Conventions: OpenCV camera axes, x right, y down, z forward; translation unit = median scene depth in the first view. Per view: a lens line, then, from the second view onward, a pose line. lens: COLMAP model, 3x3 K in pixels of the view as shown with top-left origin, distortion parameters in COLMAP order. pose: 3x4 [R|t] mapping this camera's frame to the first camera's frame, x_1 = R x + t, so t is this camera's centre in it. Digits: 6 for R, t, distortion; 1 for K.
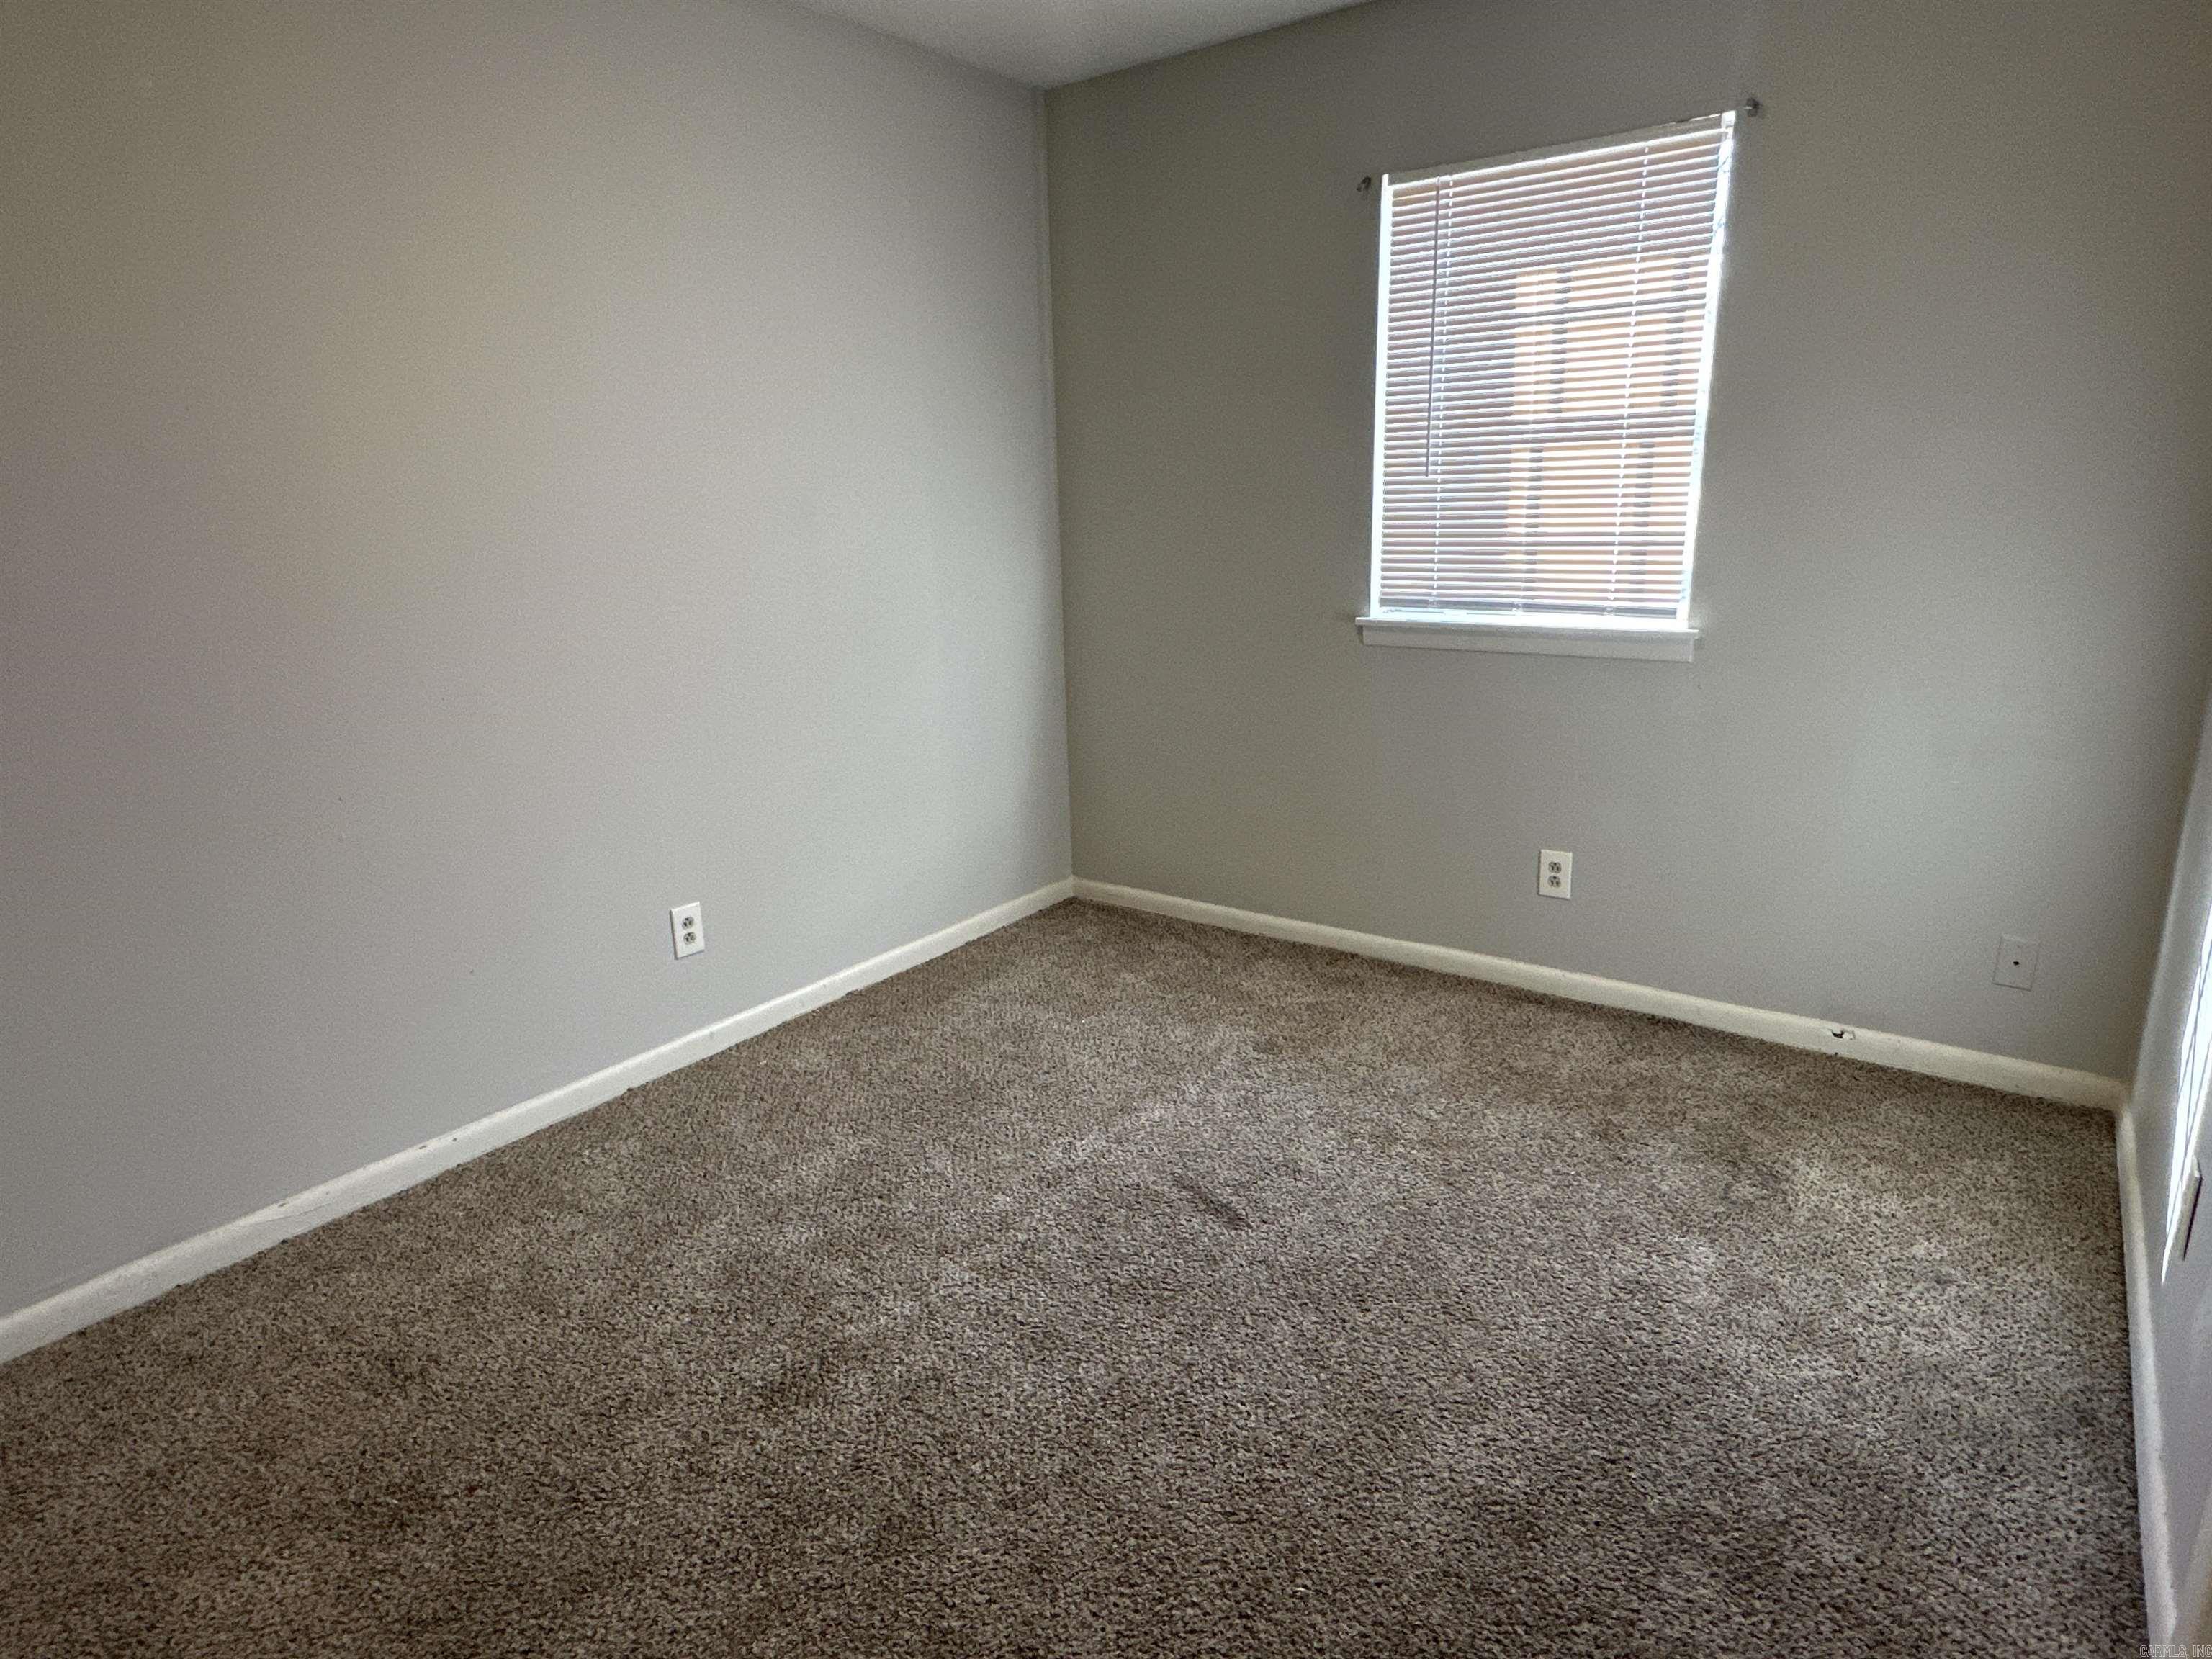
lens RADIAL K [[1249.7, 0, 1105.2], [0, 1249.7, 827.6], [0, 0, 1]] dist [-0.003182, 0.001070]
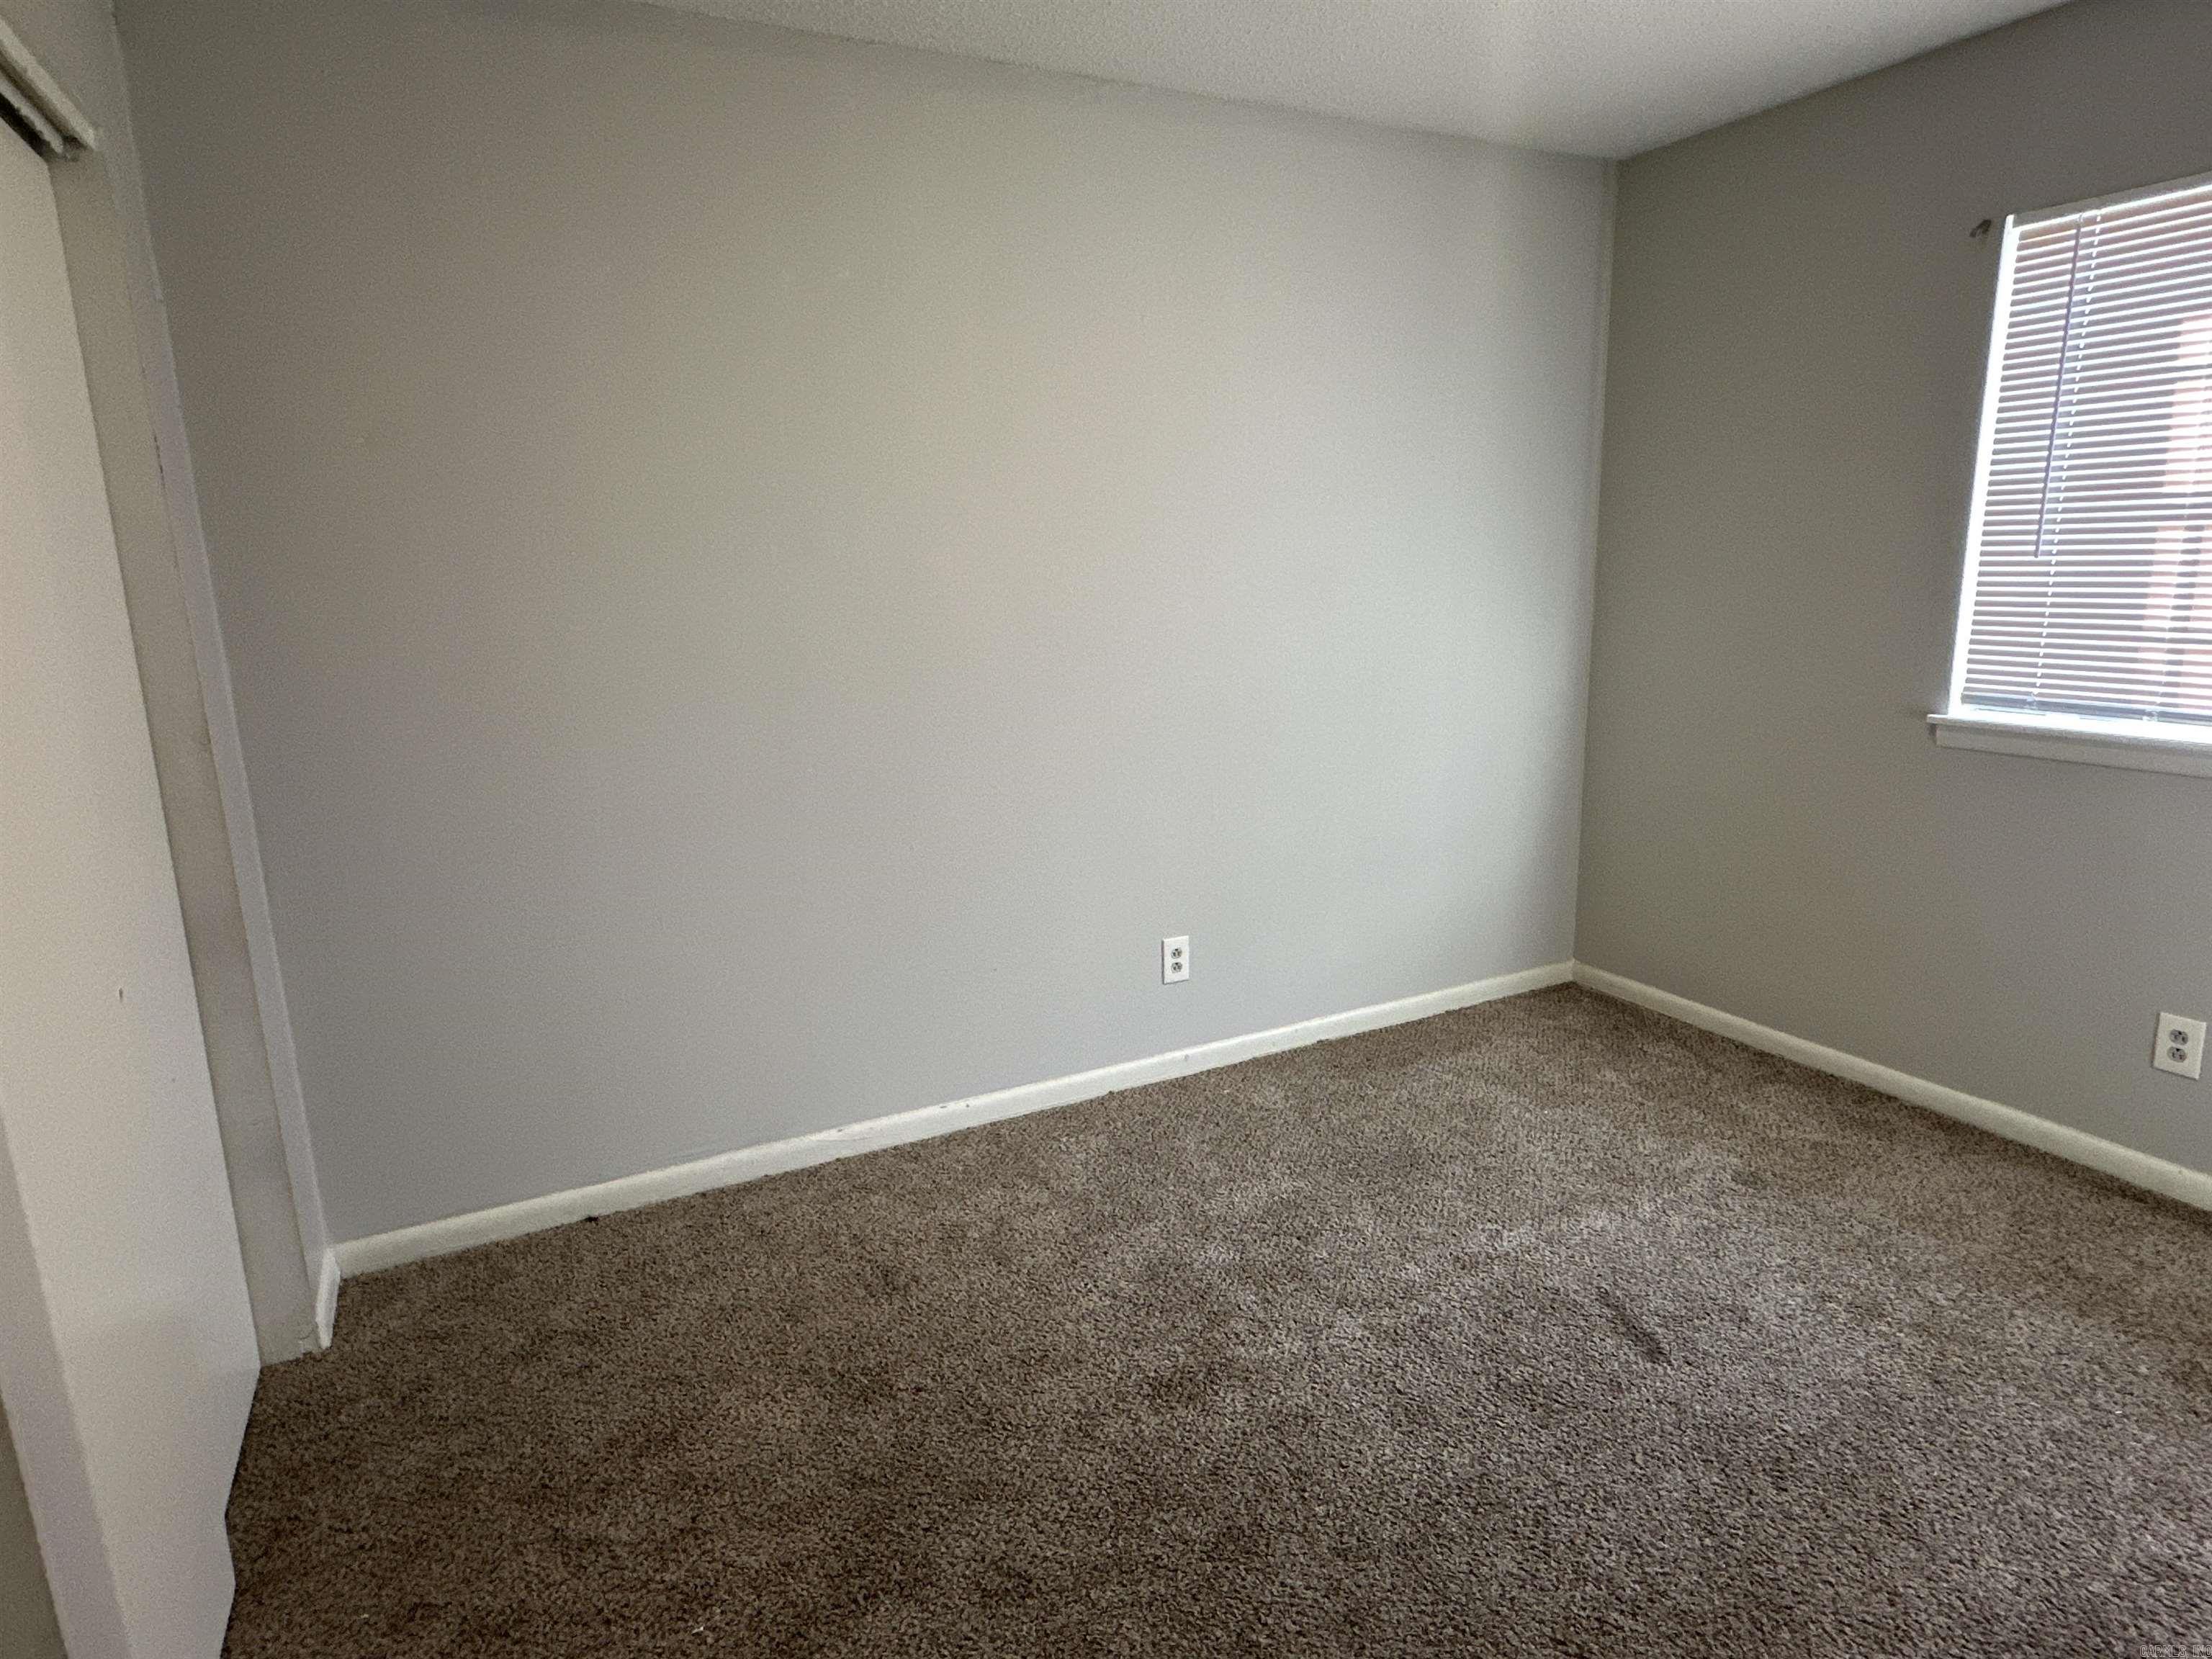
lens RADIAL K [[1249.7, 0, 1104.7], [0, 1249.7, 830.8], [0, 0, 1]] dist [-0.003182, 0.001070]
pose [[0.895634, 0.099934, -0.433420, 0.099995], [-0.113512, 0.993521, -0.005487, -0.023716], [0.430063, 0.054113, 0.901176, -0.045532]]
